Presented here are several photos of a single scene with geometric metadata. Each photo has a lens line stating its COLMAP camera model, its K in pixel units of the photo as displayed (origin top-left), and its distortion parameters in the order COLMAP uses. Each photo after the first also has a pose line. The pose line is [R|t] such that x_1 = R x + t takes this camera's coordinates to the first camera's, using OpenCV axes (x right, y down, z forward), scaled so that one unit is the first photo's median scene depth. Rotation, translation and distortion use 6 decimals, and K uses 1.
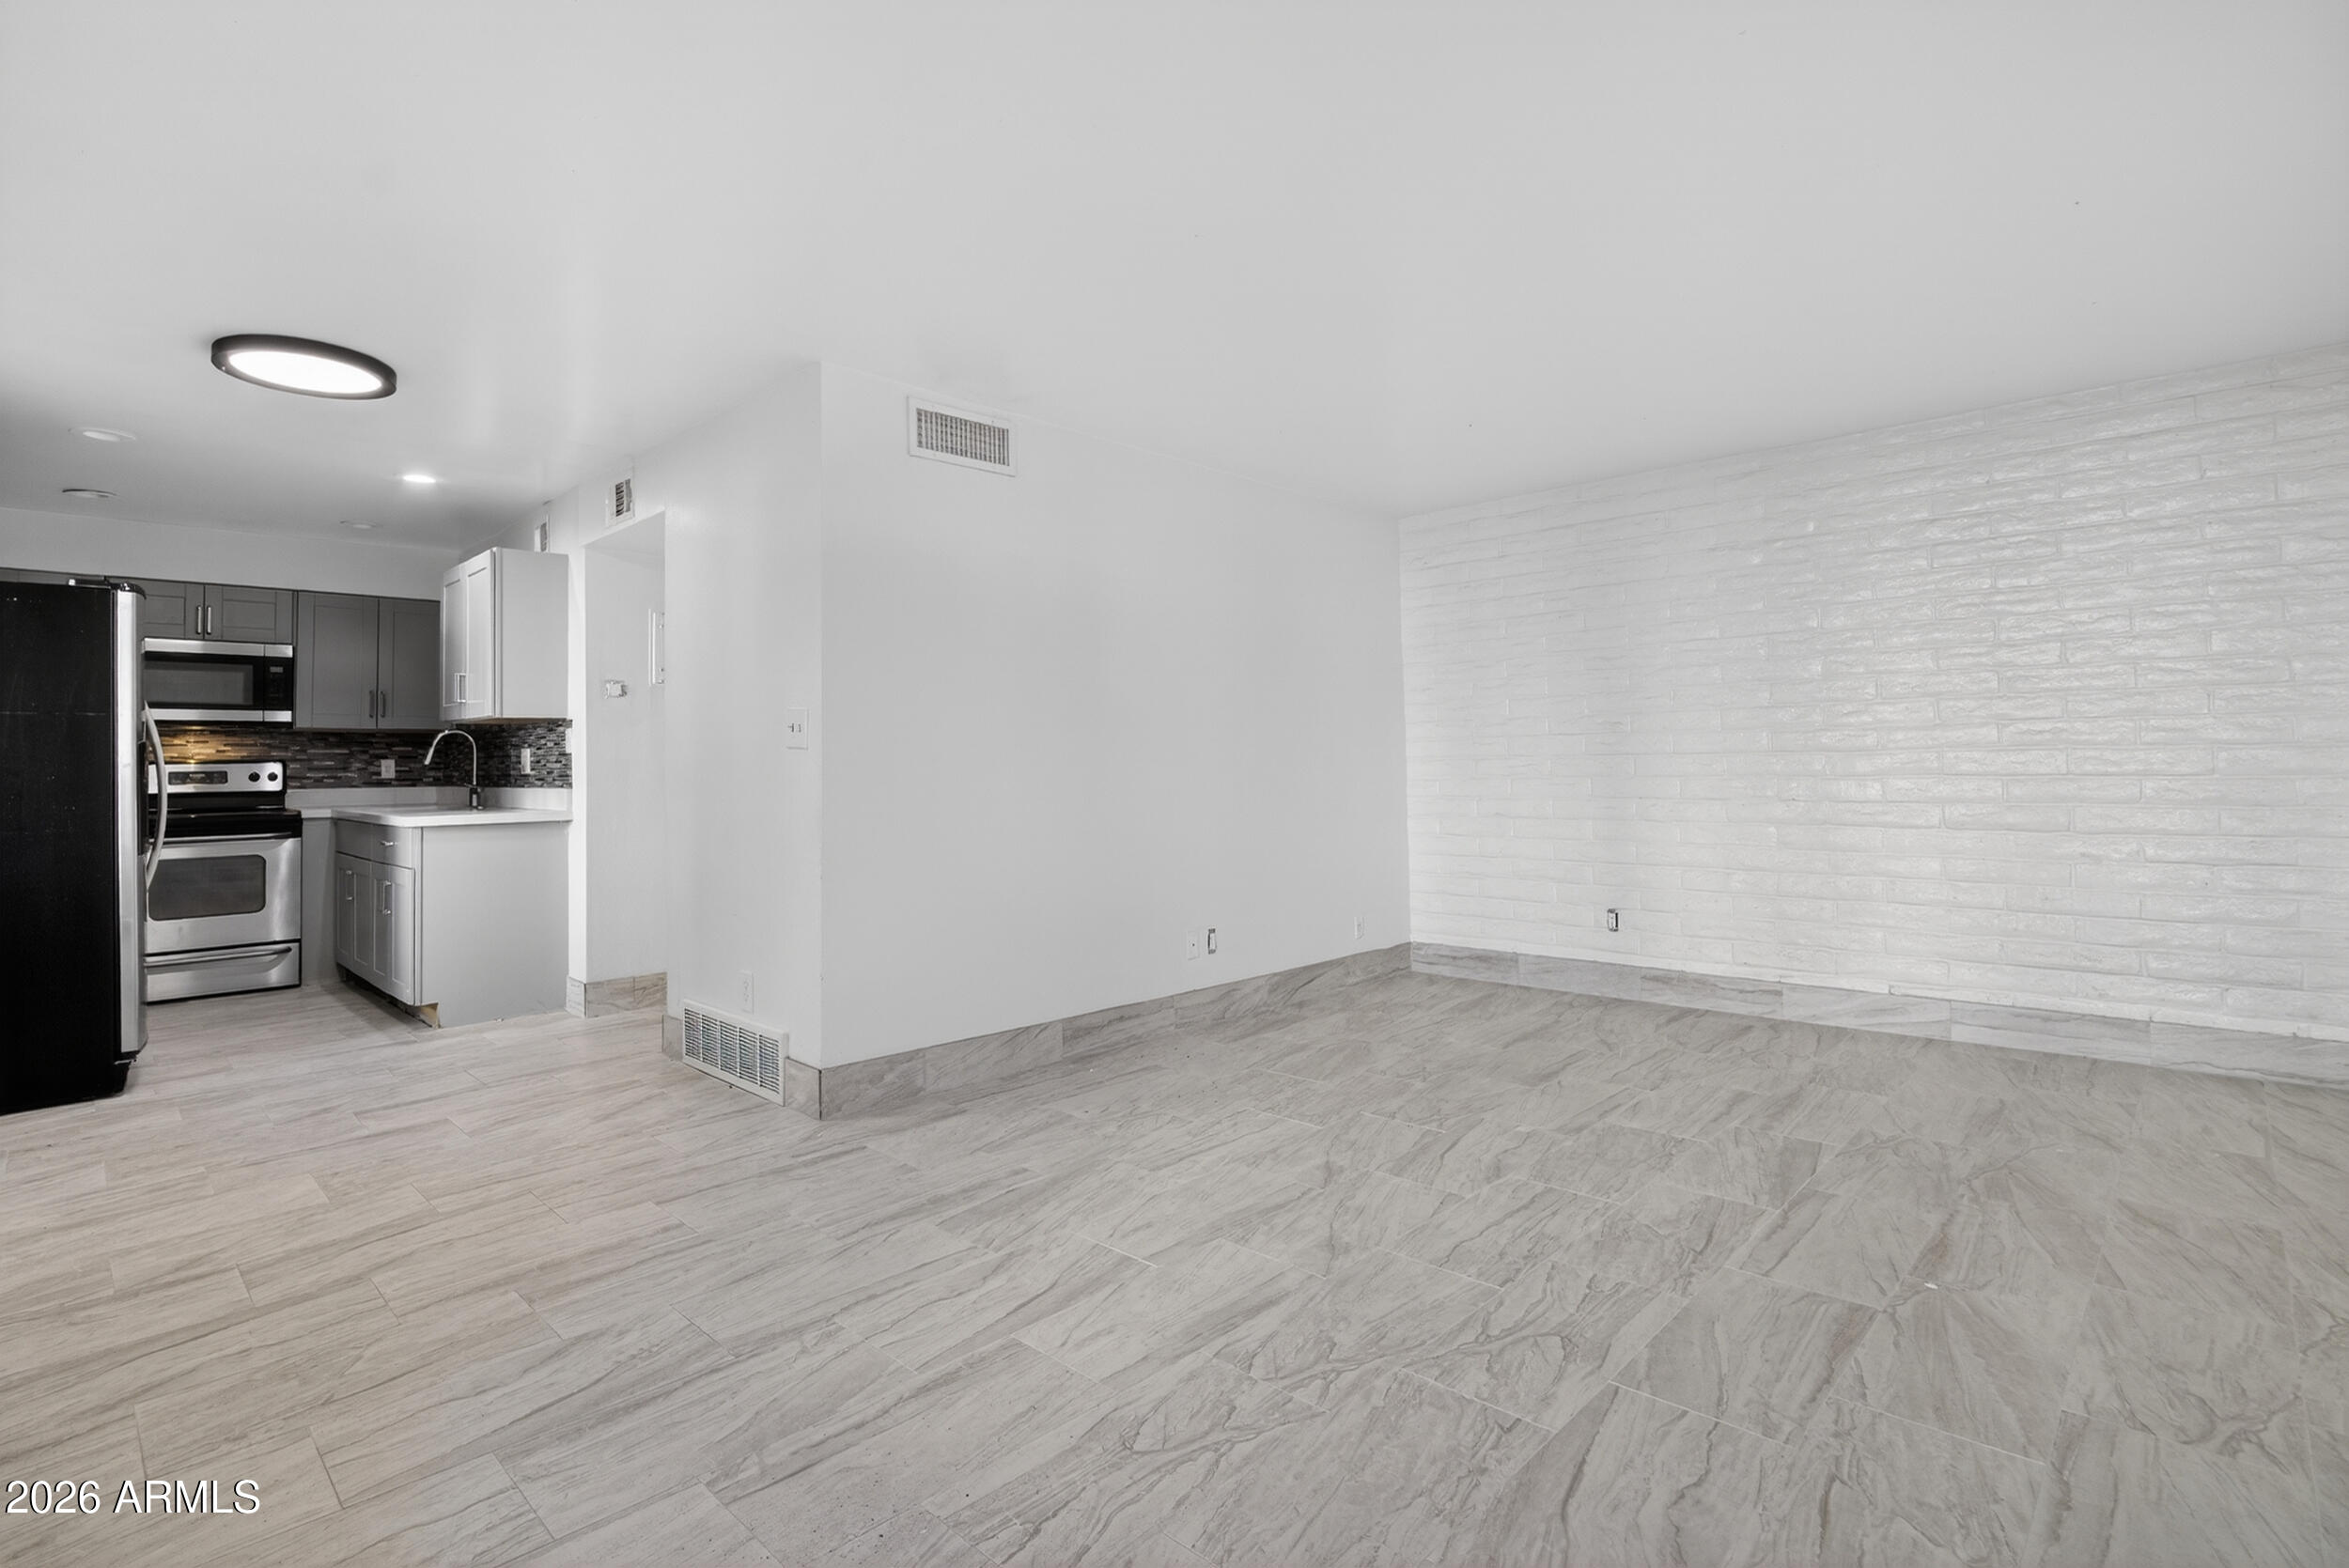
lens RADIAL K [[1120.5, 0, 1187.6], [0, 1120.5, 732.7], [0, 0, 1]] dist [-0.030027, 0.001533]
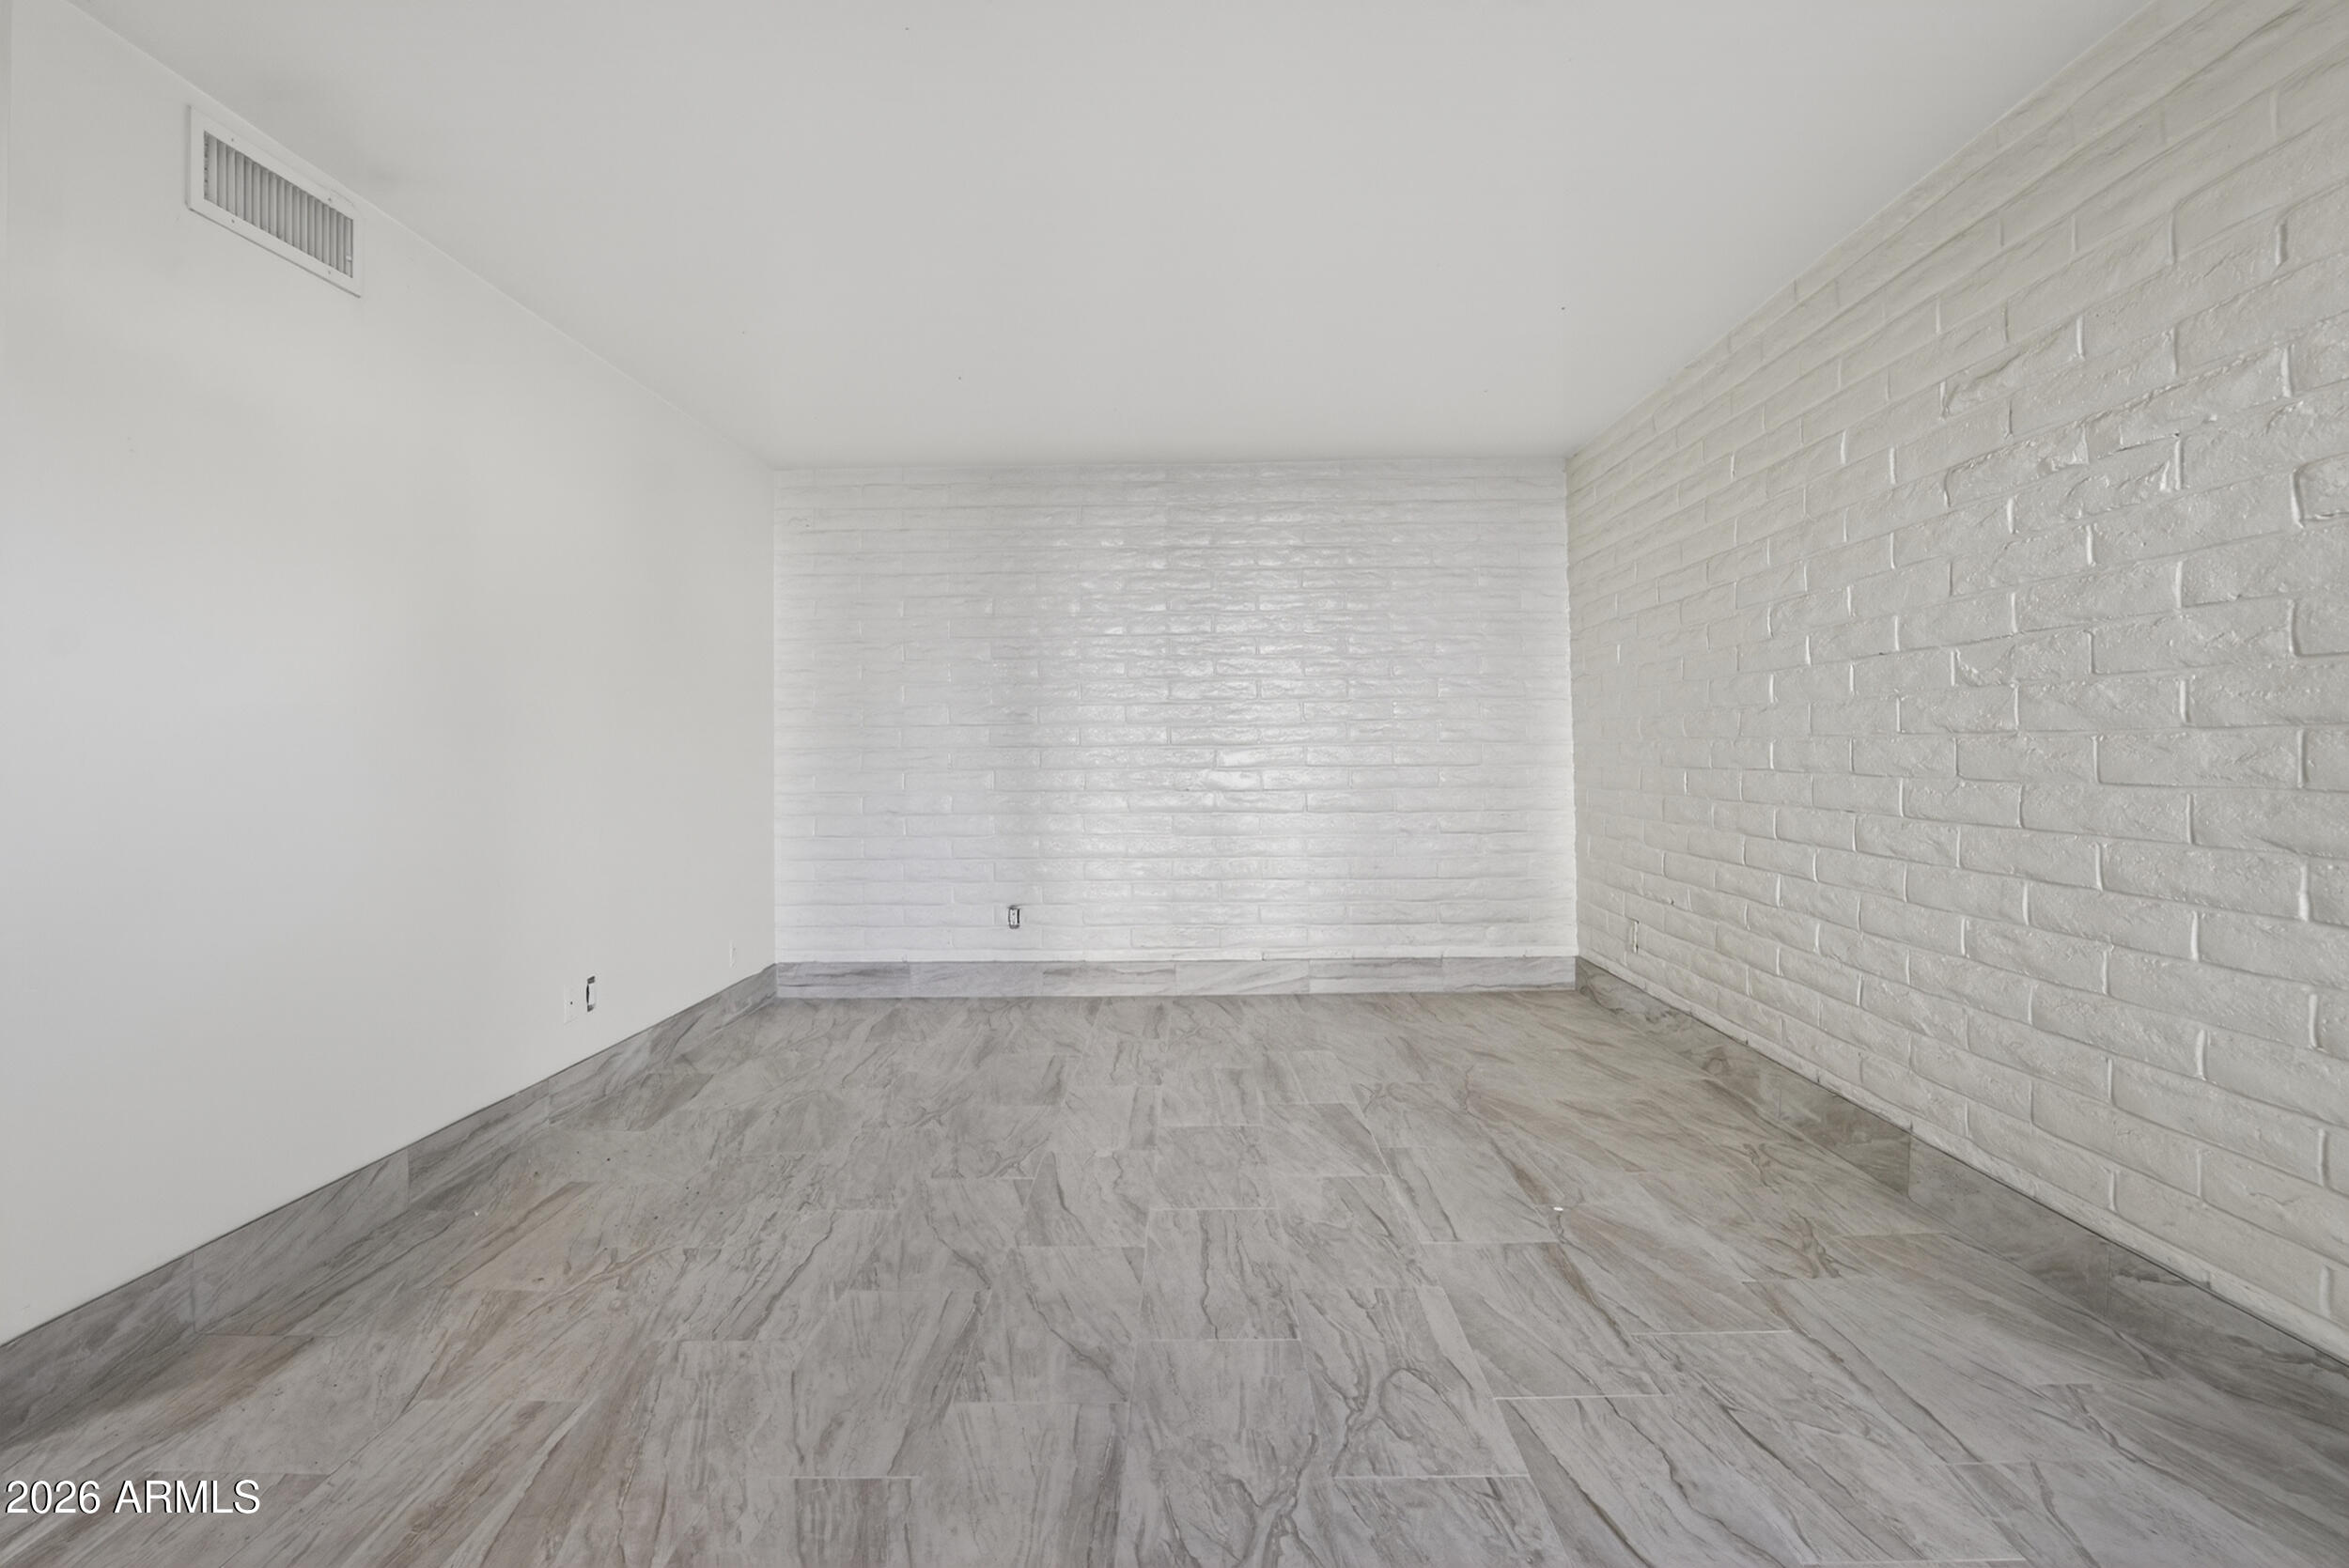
lens RADIAL K [[1120.5, 0, 1187.6], [0, 1120.5, 732.7], [0, 0, 1]] dist [-0.030027, 0.001533]
pose [[0.732642, 0.015918, 0.680428, -0.266960], [-0.018703, 0.999820, -0.003251, 0.010941], [-0.680357, -0.010344, 0.732808, 0.273227]]
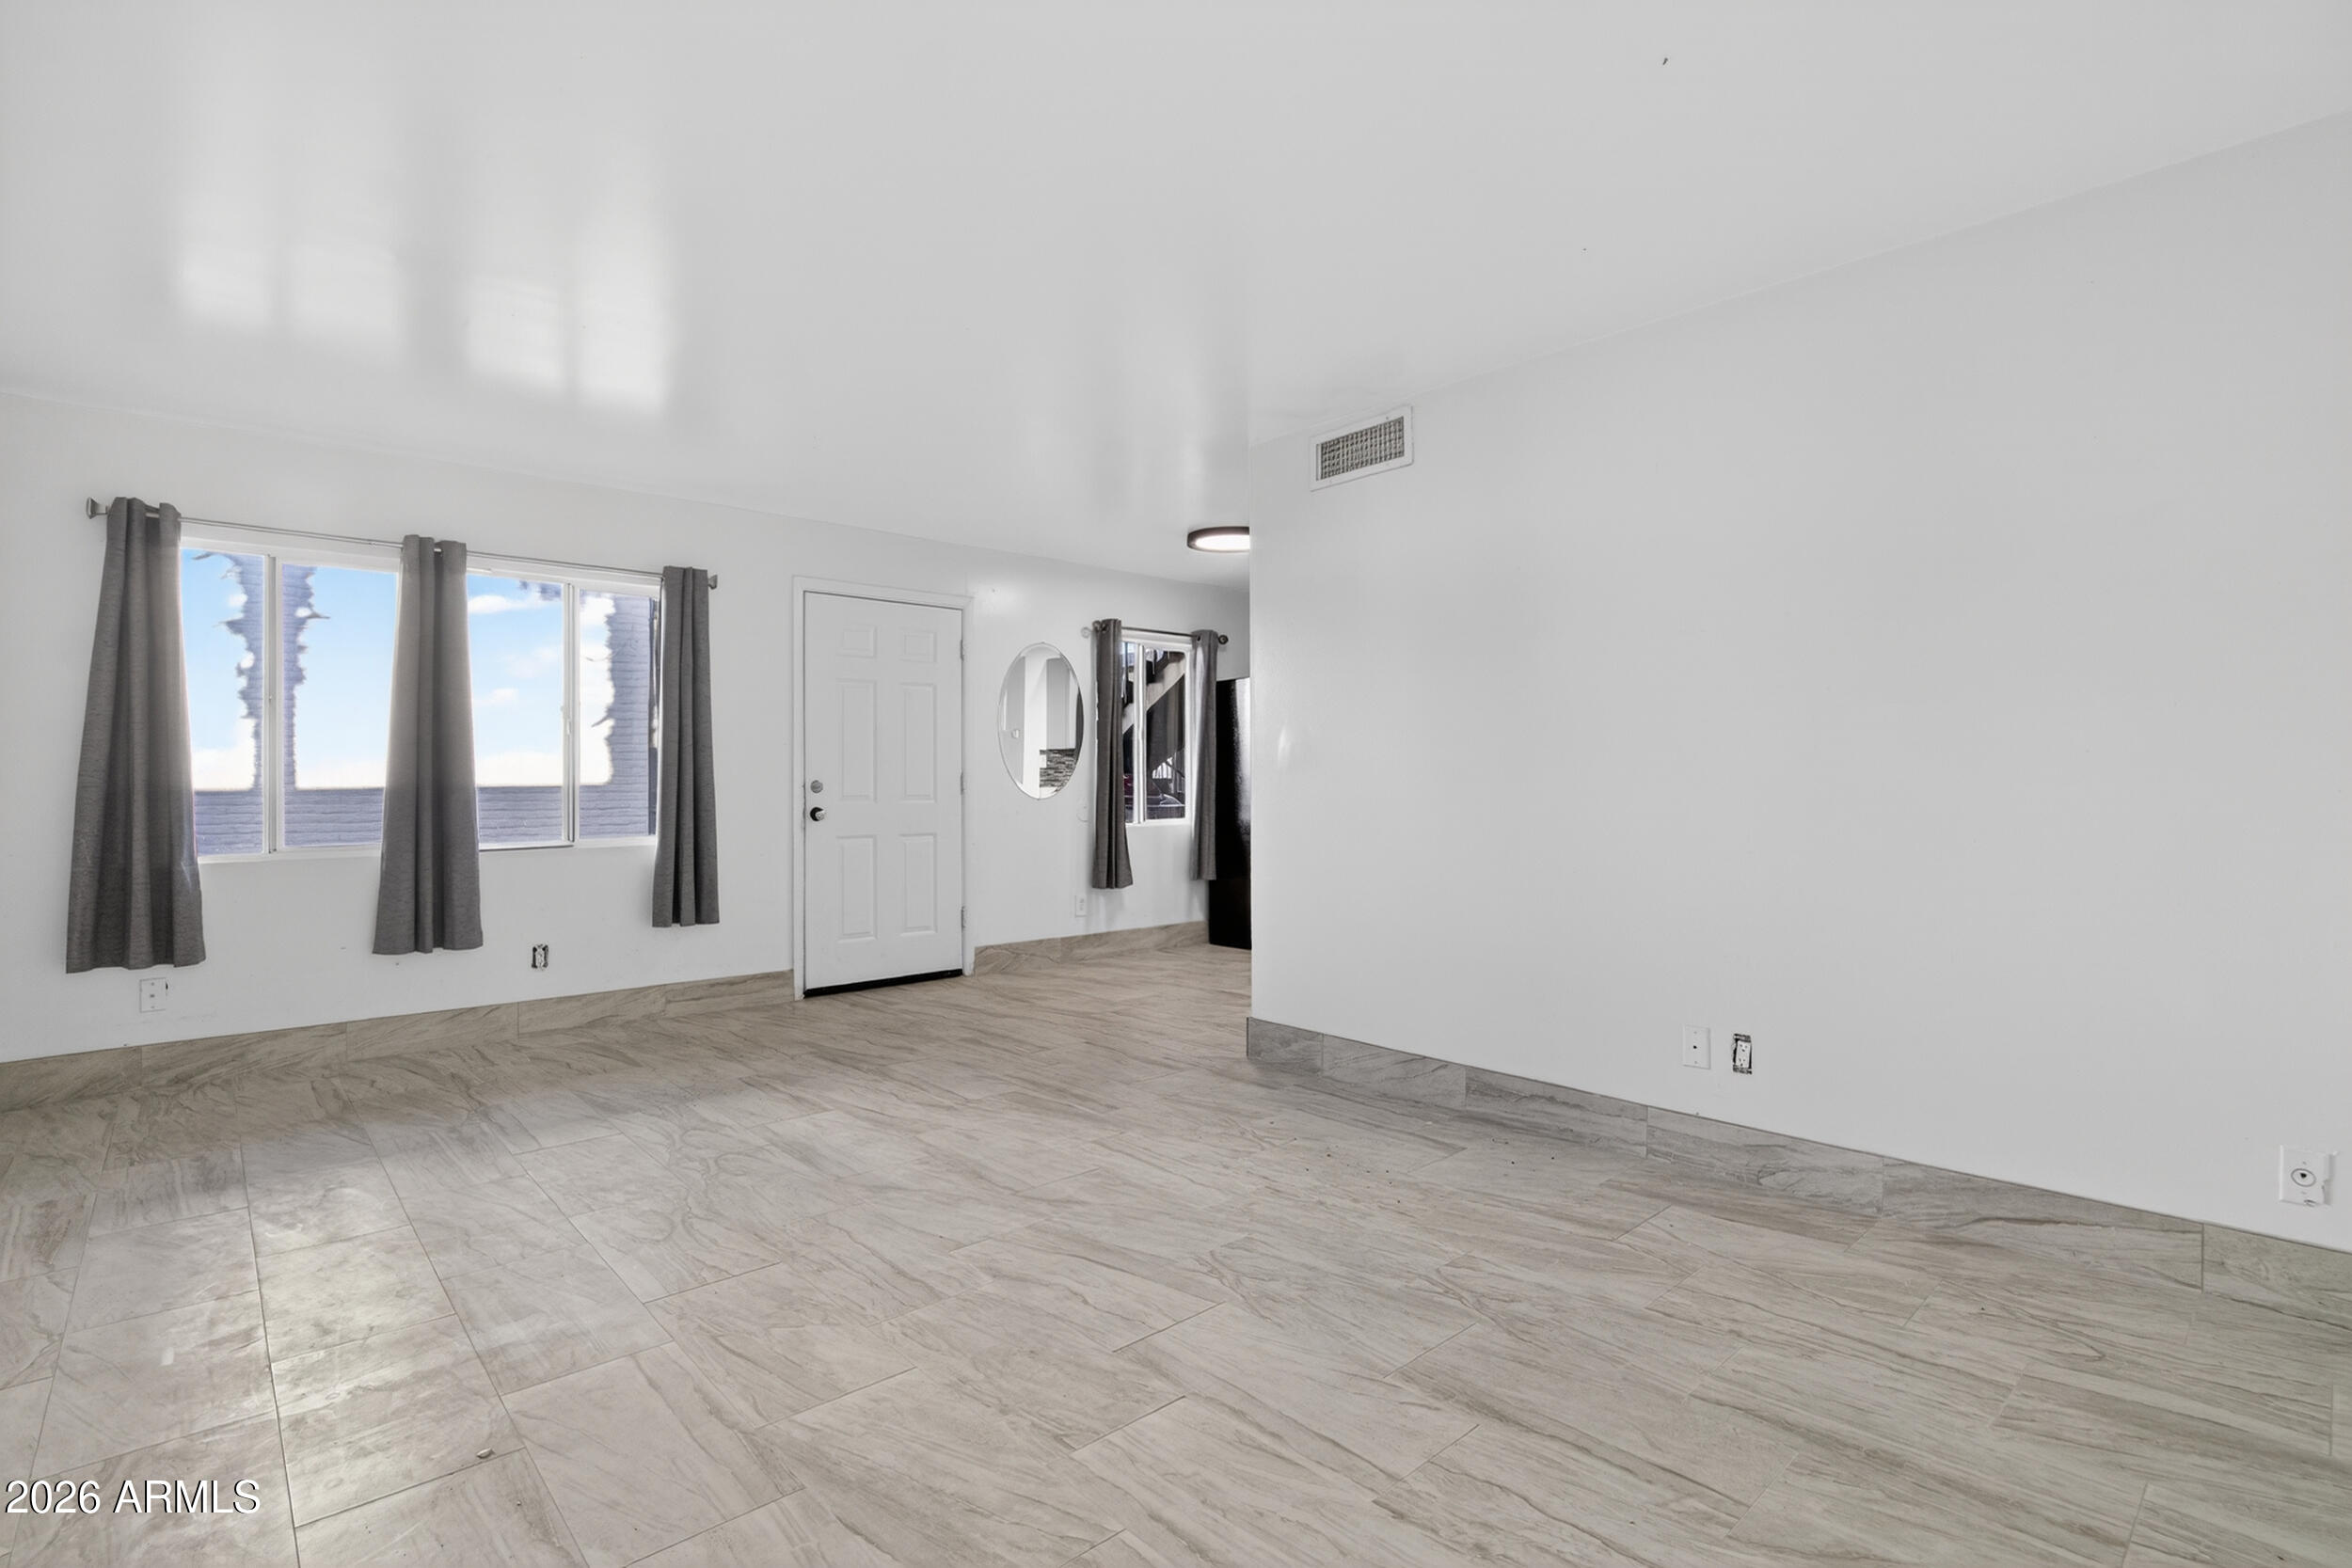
lens RADIAL K [[1105.5, 0, 1176.0], [0, 1105.5, 784.0], [0, 0, 1]] dist [-0.029318, 0.001595]
pose [[-0.075122, 0.015239, -0.997058, 0.925250], [0.036671, 0.999249, 0.012510, 0.021264], [0.996500, -0.035623, -0.075624, 1.032223]]
